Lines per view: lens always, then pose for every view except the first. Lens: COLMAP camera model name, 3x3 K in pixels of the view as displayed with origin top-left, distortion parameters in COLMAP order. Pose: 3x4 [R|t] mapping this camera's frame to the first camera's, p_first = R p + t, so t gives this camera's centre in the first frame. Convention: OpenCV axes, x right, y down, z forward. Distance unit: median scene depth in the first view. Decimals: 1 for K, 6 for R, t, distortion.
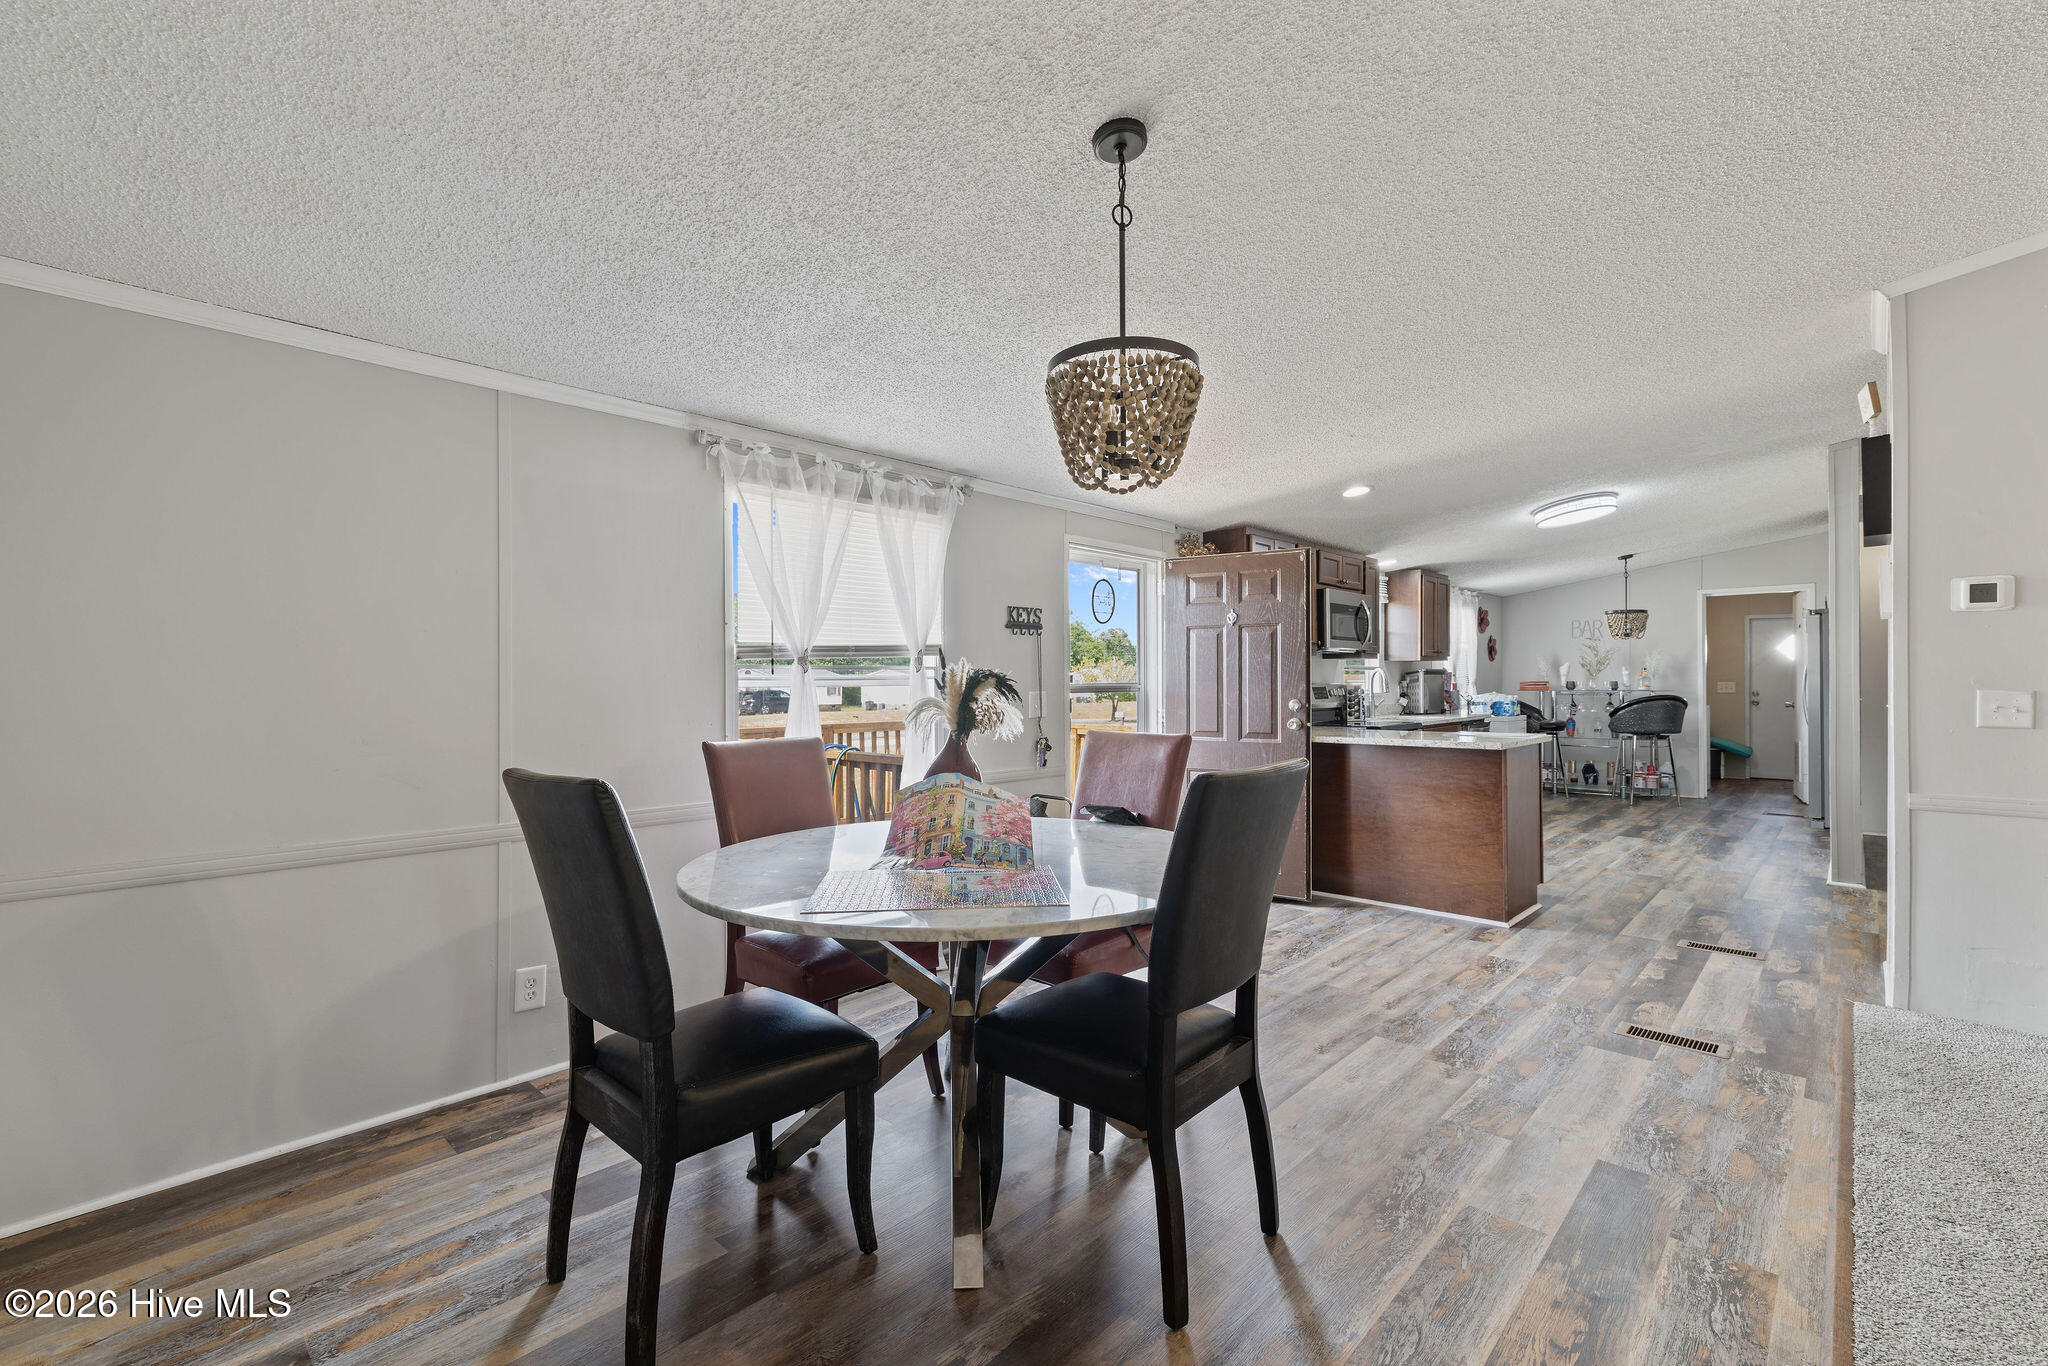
lens RADIAL K [[884.2, 0, 1029.7], [0, 884.2, 674.5], [0, 0, 1]] dist [0.000036, 0.000785]
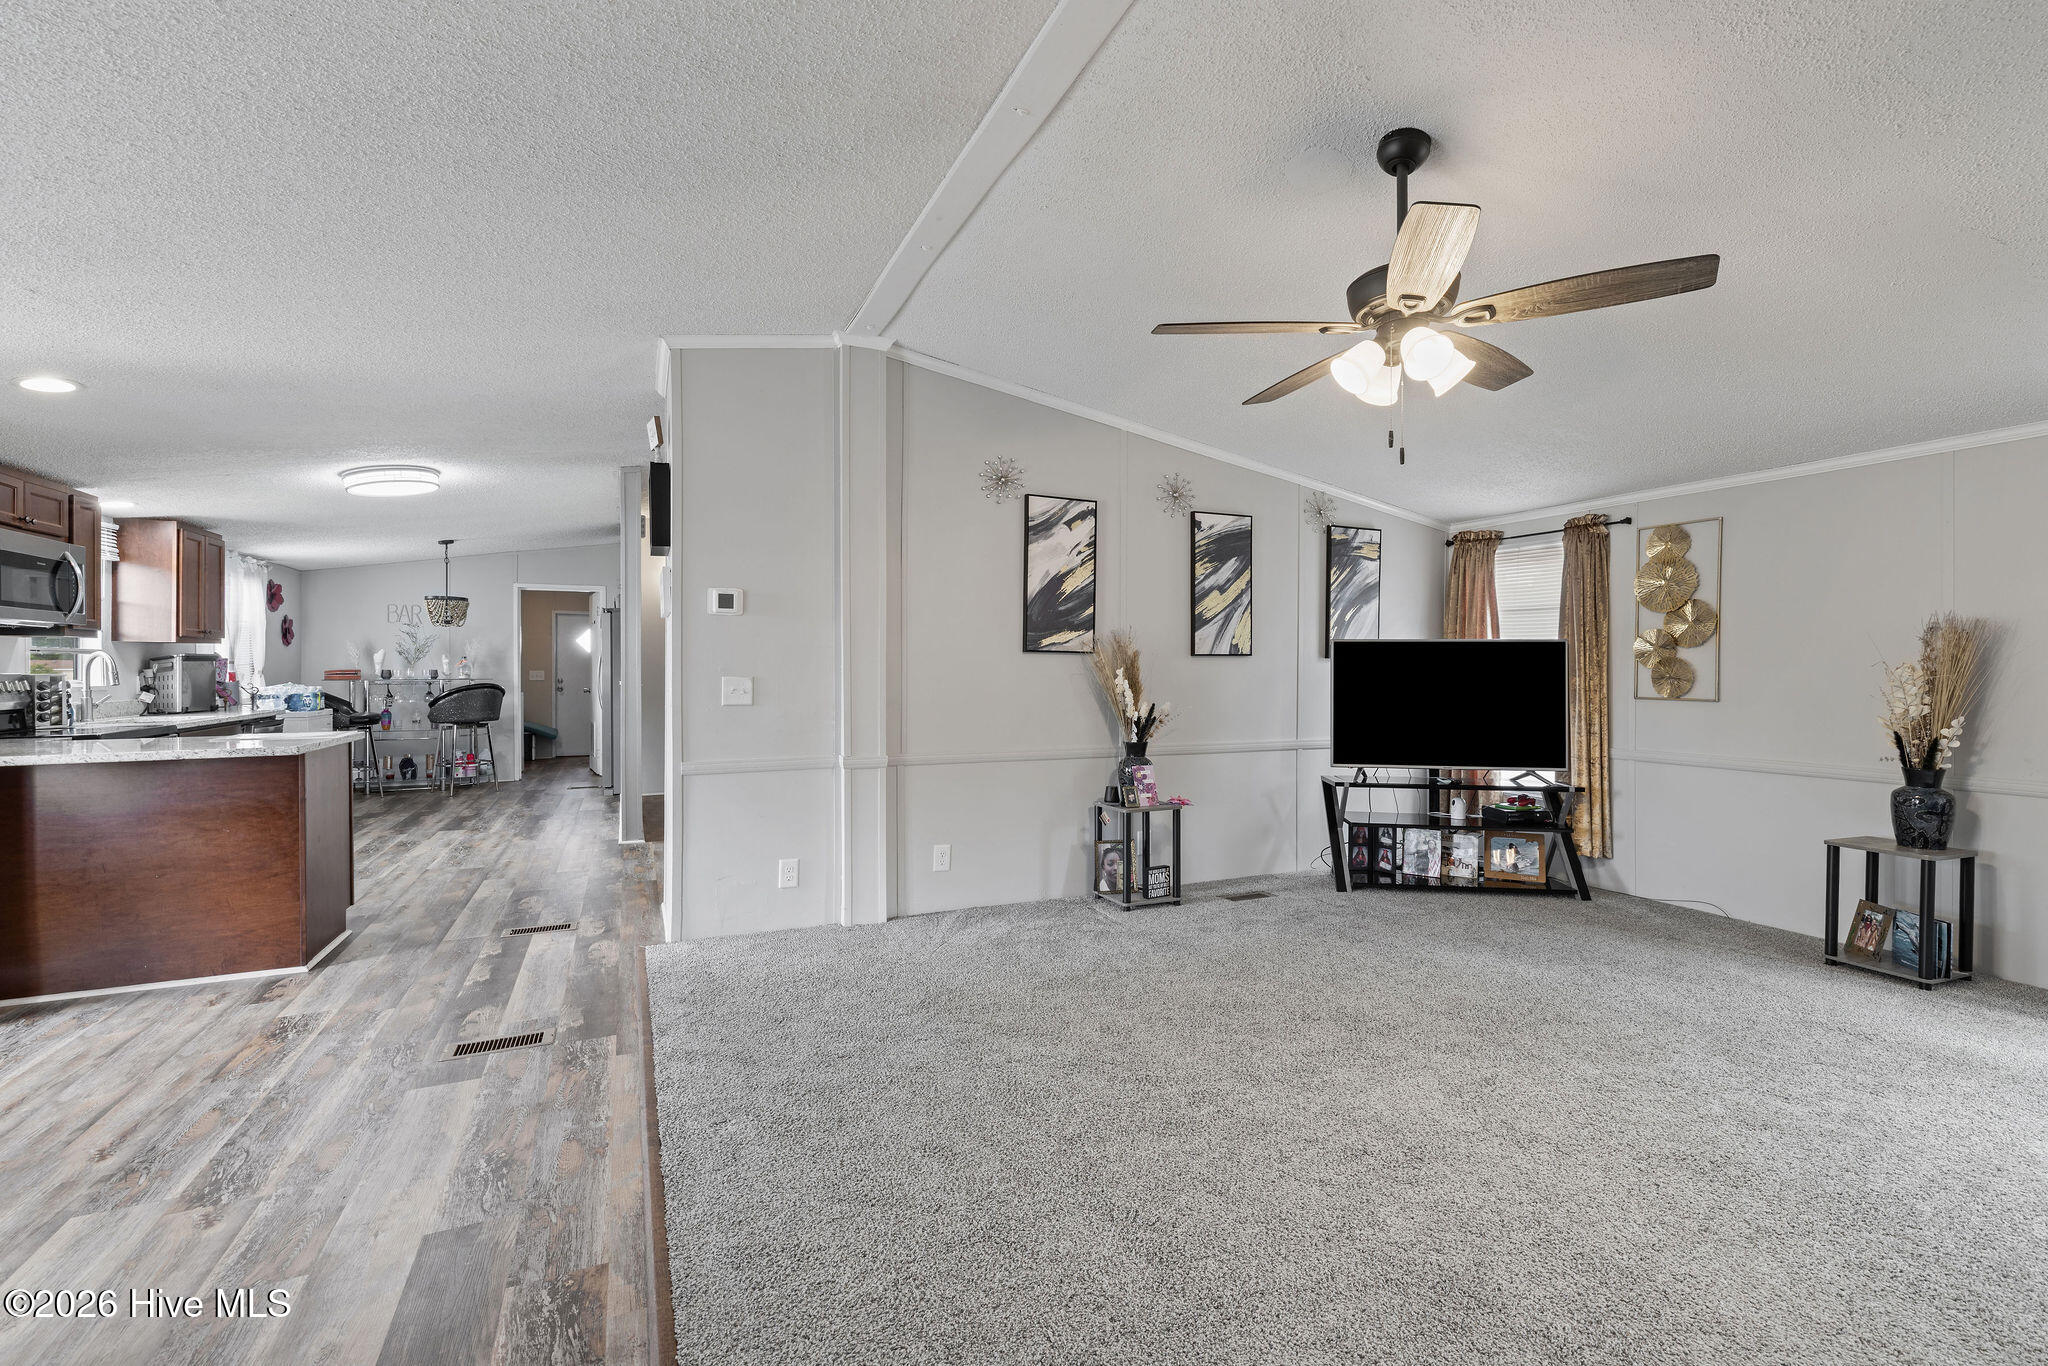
lens RADIAL K [[884.2, 0, 1029.7], [0, 884.2, 674.5], [0, 0, 1]] dist [0.000036, 0.000785]
pose [[0.381937, -0.004633, 0.924177, 0.044099], [-0.007221, 0.999942, 0.007998, 0.000594], [-0.924160, -0.009729, 0.381882, 0.076495]]
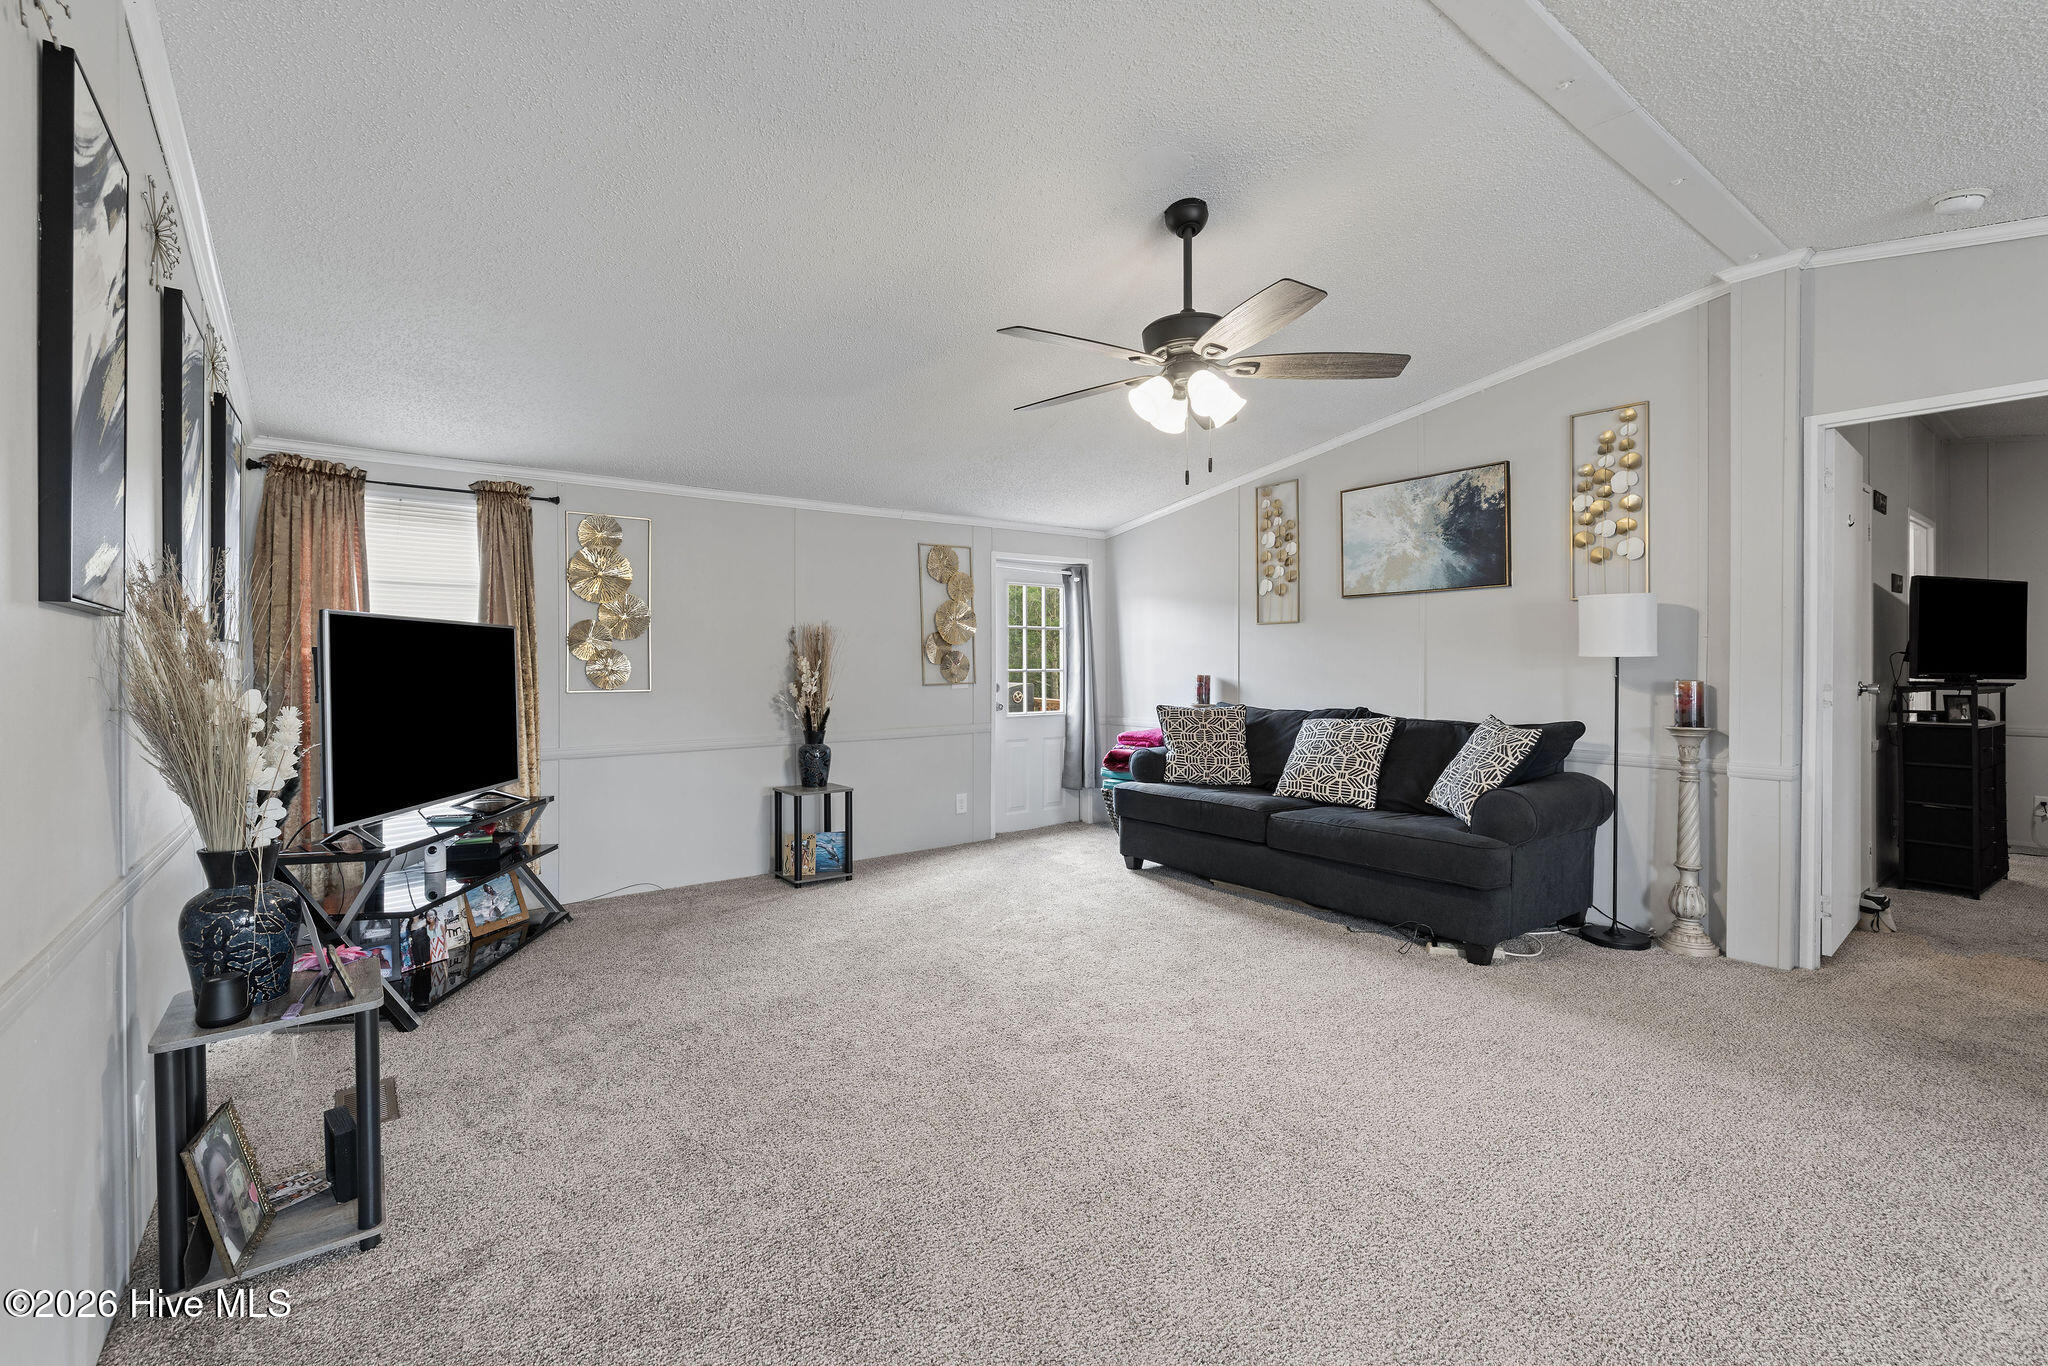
lens RADIAL K [[884.2, 0, 1029.7], [0, 884.2, 674.5], [0, 0, 1]] dist [0.000036, 0.000785]
pose [[-0.985039, 0.002263, 0.172315, 0.679579], [0.003582, 0.999967, 0.007344, 0.007081], [-0.172293, 0.007852, -0.985014, 0.759768]]
